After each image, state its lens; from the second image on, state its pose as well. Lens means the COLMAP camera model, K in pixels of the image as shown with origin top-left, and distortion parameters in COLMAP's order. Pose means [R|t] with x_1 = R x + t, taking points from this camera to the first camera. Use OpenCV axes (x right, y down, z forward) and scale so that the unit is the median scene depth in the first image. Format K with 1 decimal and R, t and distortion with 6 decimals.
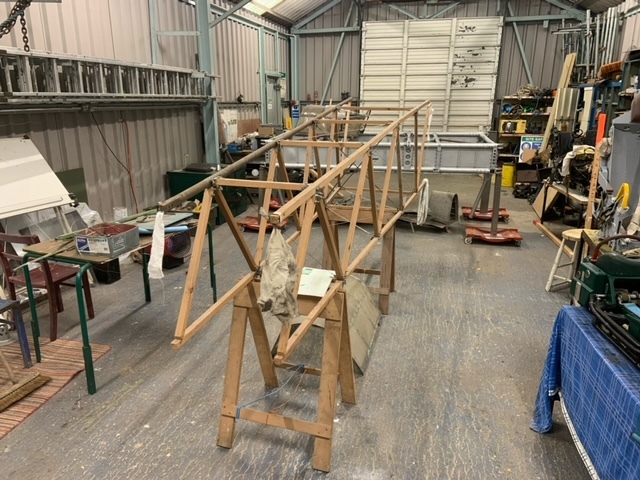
lens RADIAL K [[485.5, 0, 318.0], [0, 485.5, 237.1], [0, 0, 1]] dist [0.138582, -0.172199]
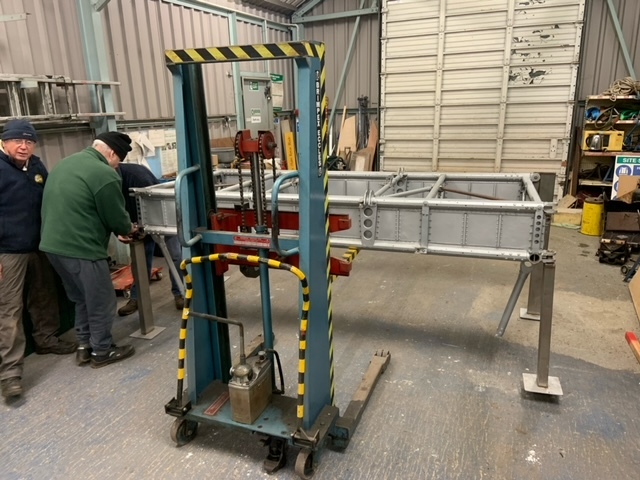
lens RADIAL K [[485.5, 0, 318.0], [0, 485.5, 237.1], [0, 0, 1]] dist [0.138582, -0.172199]
pose [[0.986041, 0.014232, -0.165892, 0.126504], [-0.014659, 0.999892, -0.001354, -0.085454], [0.165854, 0.003767, 0.986143, 0.270909]]
